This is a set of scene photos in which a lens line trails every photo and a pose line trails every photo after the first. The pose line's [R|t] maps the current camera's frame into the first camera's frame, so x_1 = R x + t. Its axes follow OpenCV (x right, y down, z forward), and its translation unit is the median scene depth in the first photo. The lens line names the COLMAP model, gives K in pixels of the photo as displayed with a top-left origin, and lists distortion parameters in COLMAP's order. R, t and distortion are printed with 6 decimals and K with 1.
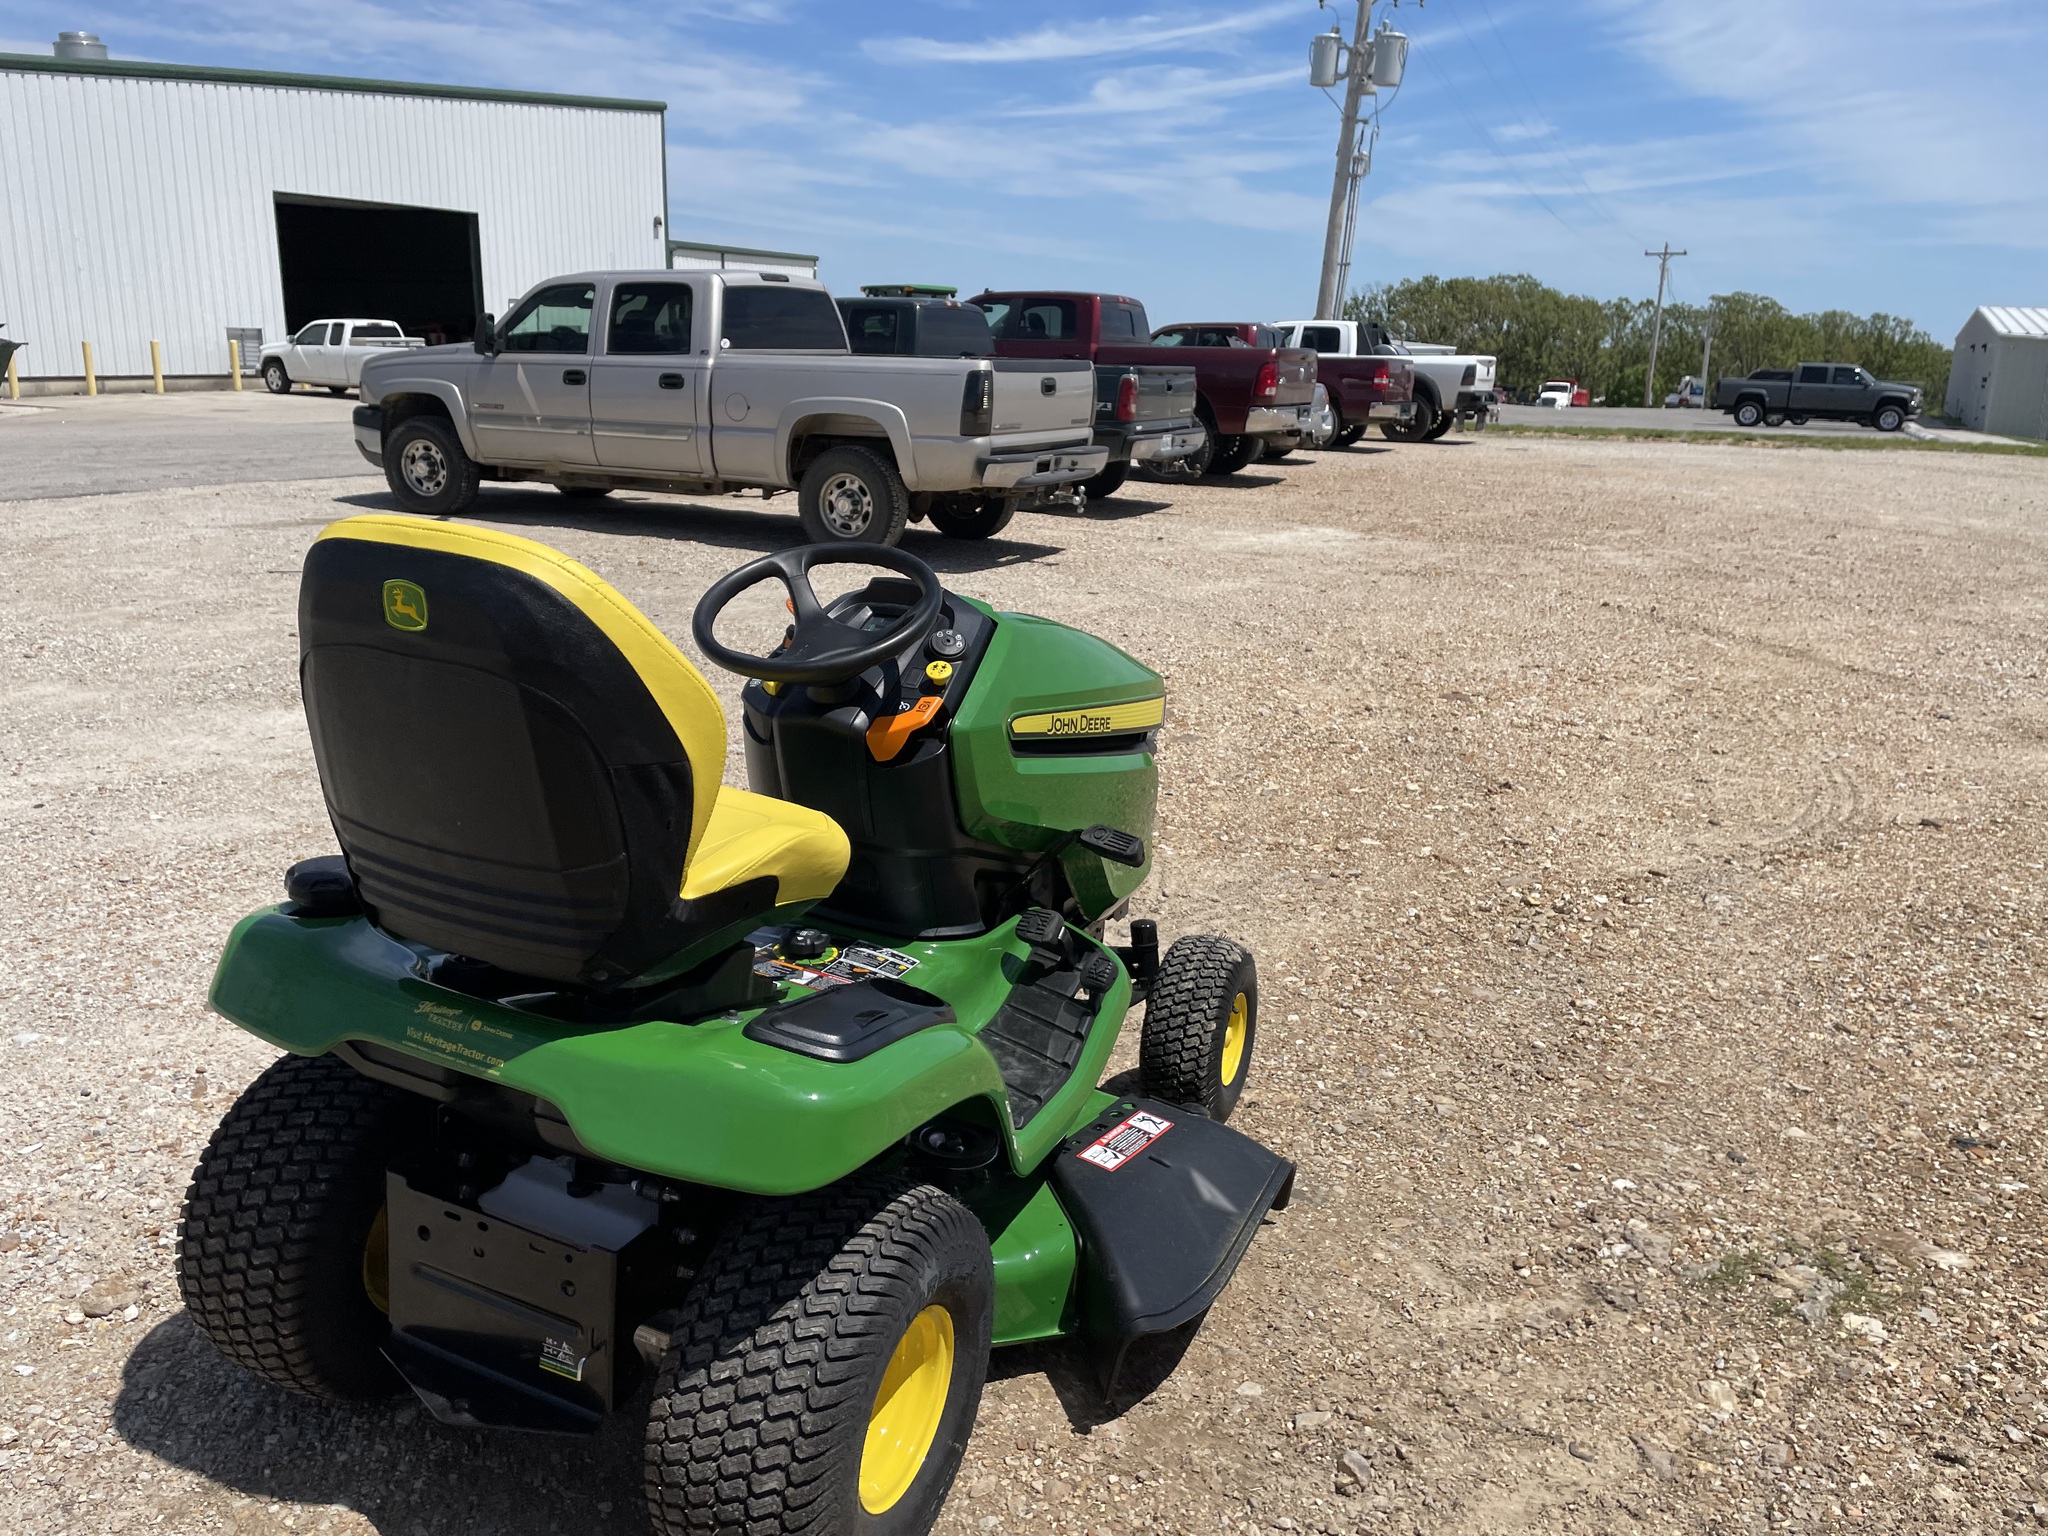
lens RADIAL K [[1546.7, 0, 1003.1], [0, 1546.7, 748.7], [0, 0, 1]] dist [0.094363, -0.123958]
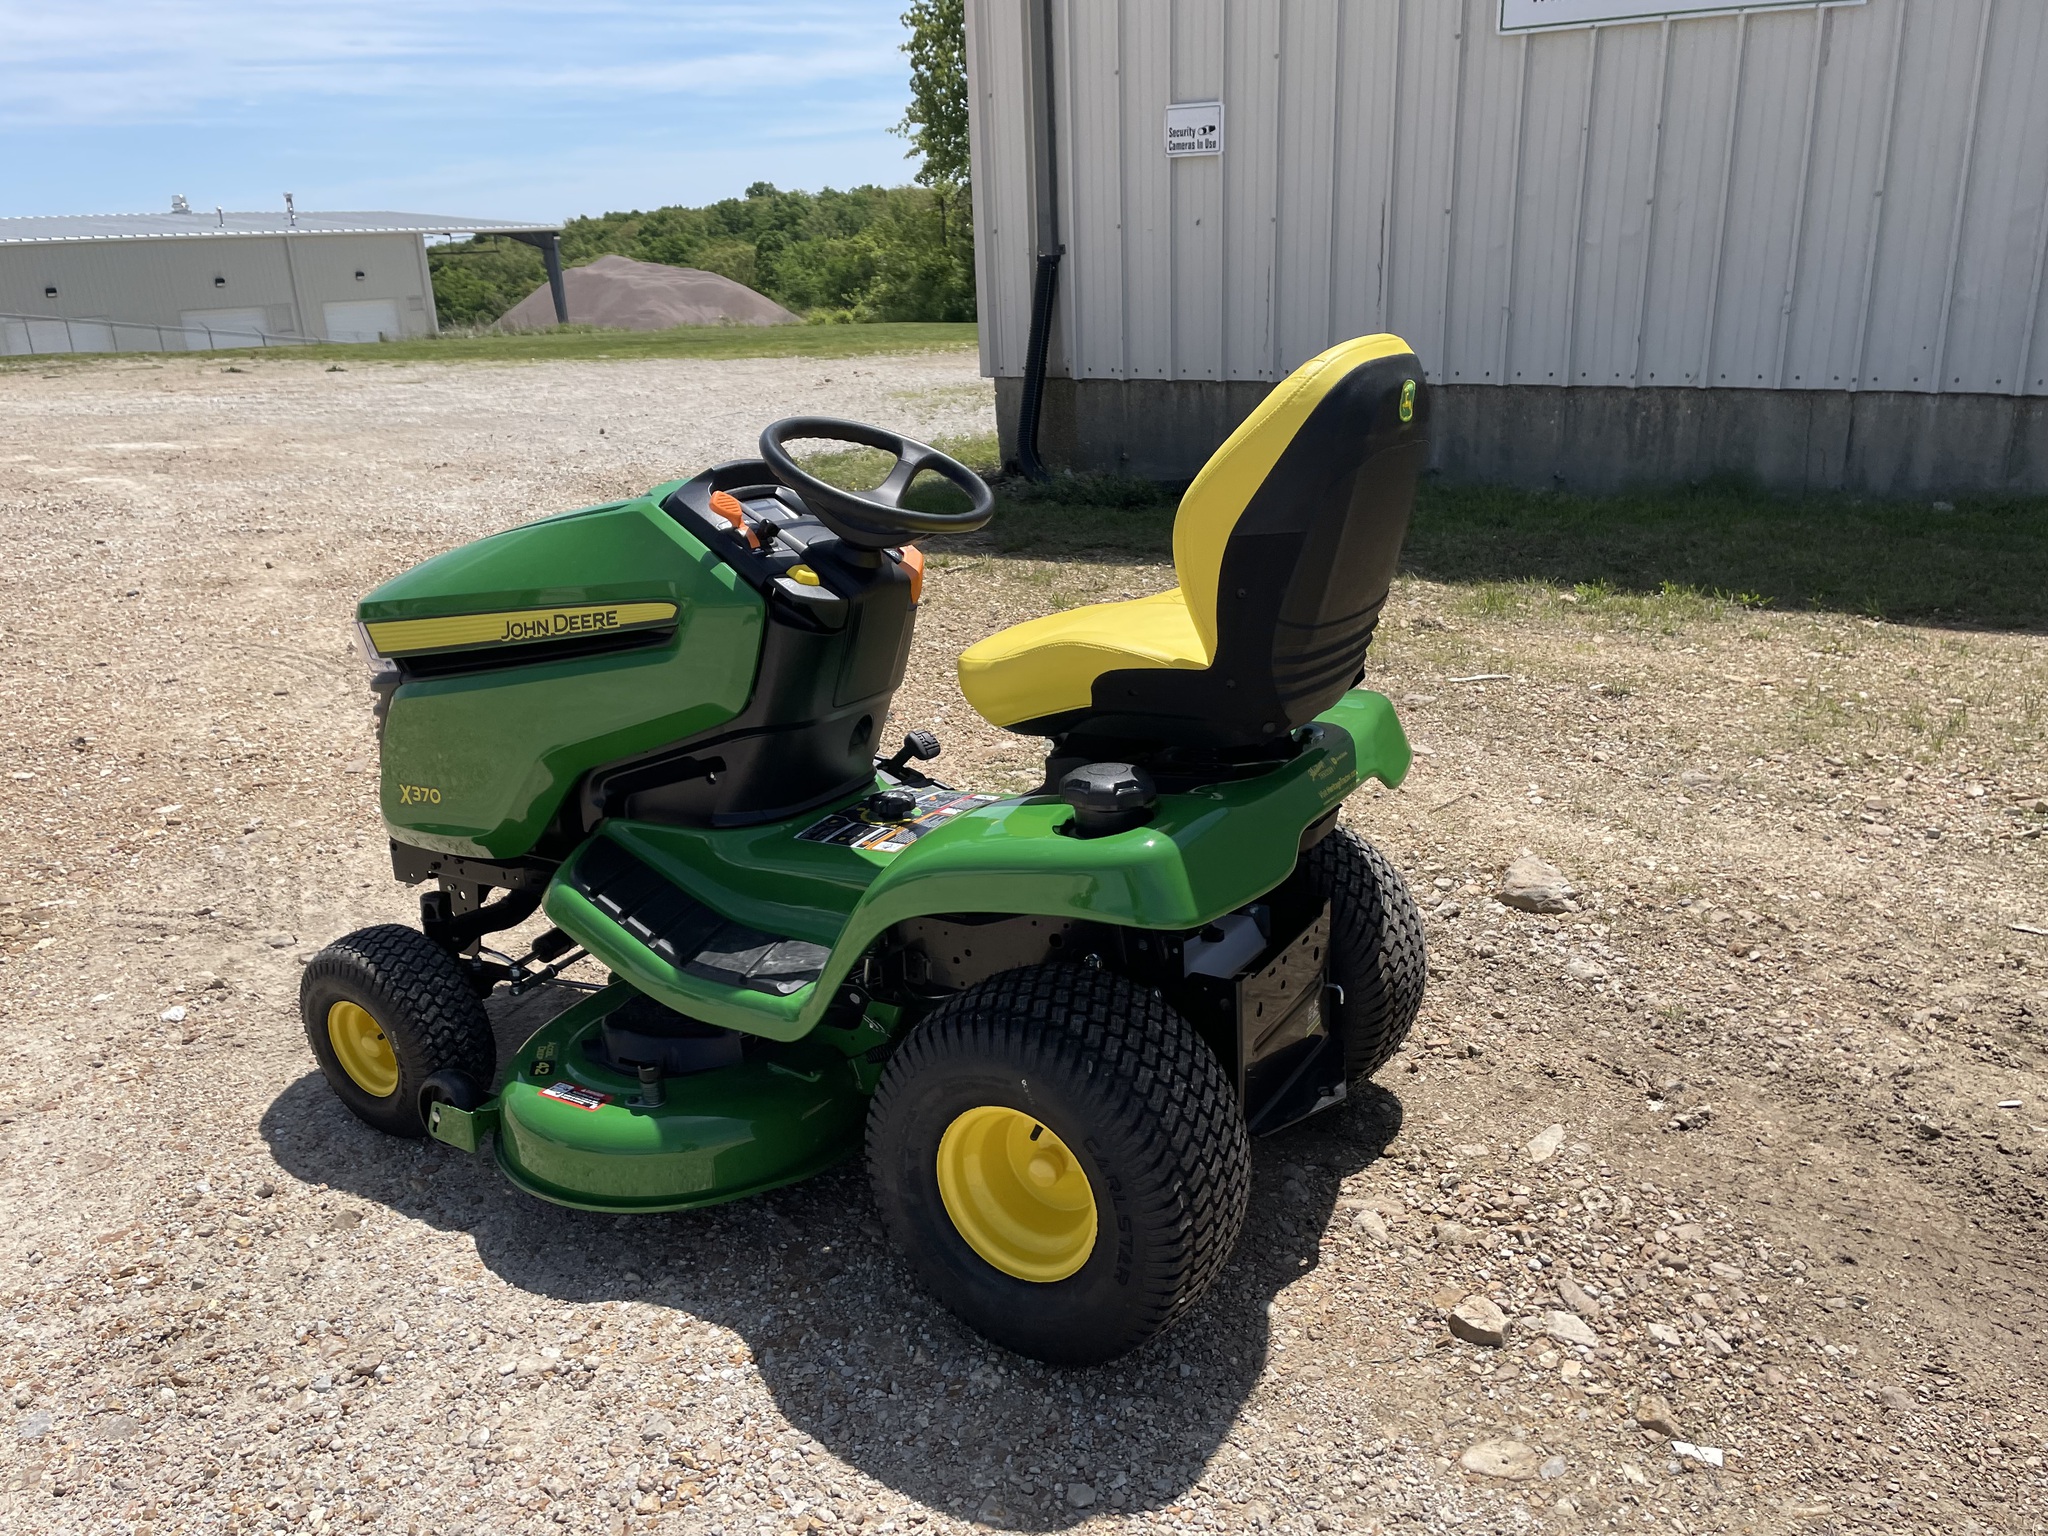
lens RADIAL K [[1546.7, 0, 1001.4], [0, 1546.7, 760.2], [0, 0, 1]] dist [0.091856, -0.117959]
pose [[0.115112, -0.349360, 0.929891, -0.232243], [0.295869, 0.905685, 0.303640, -0.042197], [-0.948267, 0.240173, 0.207620, 0.152823]]
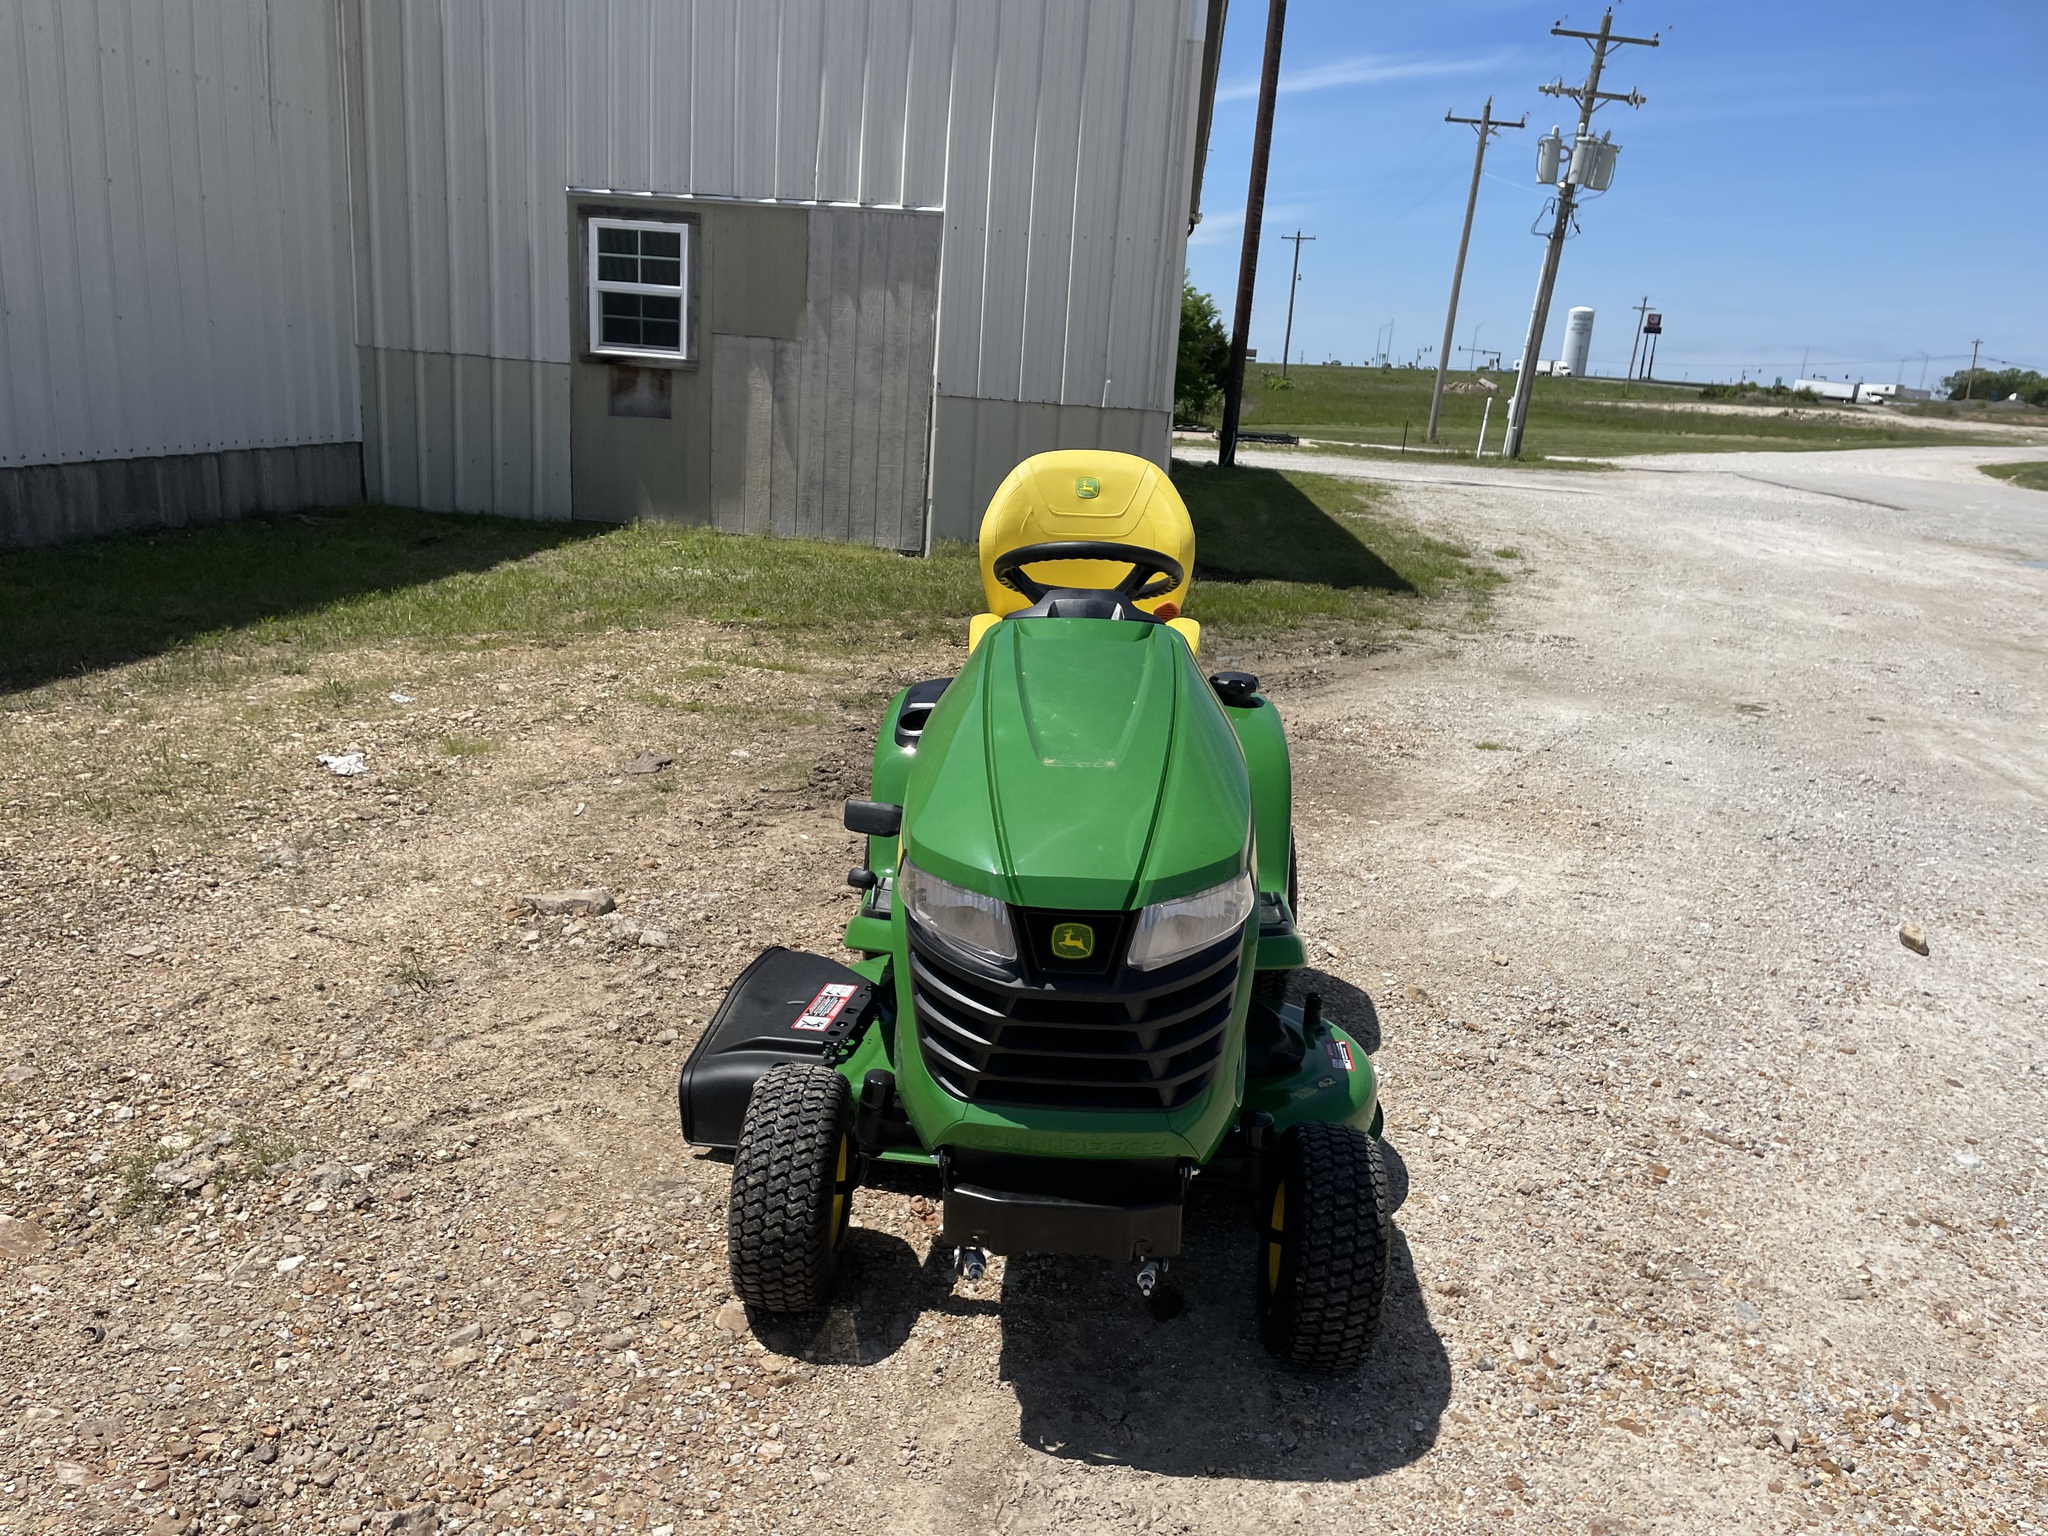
lens RADIAL K [[1546.7, 0, 1002.8], [0, 1546.7, 774.0], [0, 0, 1]] dist [0.094363, -0.123958]
pose [[-0.927697, 0.009083, -0.373222, 0.089298], [-0.177765, 0.868354, 0.462992, -0.109437], [0.328294, 0.495862, -0.803955, 0.429970]]
